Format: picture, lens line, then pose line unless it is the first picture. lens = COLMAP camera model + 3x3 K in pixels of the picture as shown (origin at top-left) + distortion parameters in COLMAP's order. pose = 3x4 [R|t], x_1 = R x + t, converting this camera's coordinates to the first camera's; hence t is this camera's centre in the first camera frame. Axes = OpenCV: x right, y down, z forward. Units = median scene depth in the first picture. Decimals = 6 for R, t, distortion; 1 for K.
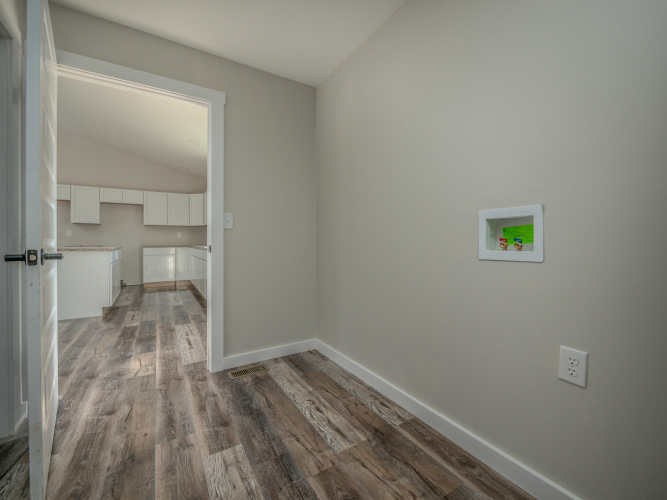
lens RADIAL K [[283.6, 0, 332.4], [0, 283.6, 250.1], [0, 0, 1]] dist [-0.005340, -0.000232]
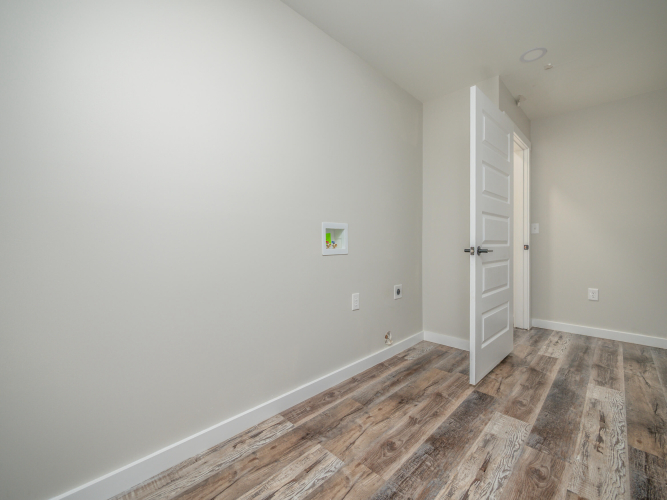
lens RADIAL K [[283.6, 0, 332.4], [0, 283.6, 250.1], [0, 0, 1]] dist [-0.005340, -0.000232]
pose [[-0.230510, -0.022576, 0.972808, -0.833479], [0.029449, 0.999111, 0.030165, -0.035162], [-0.972624, 0.035602, -0.229640, 1.154629]]
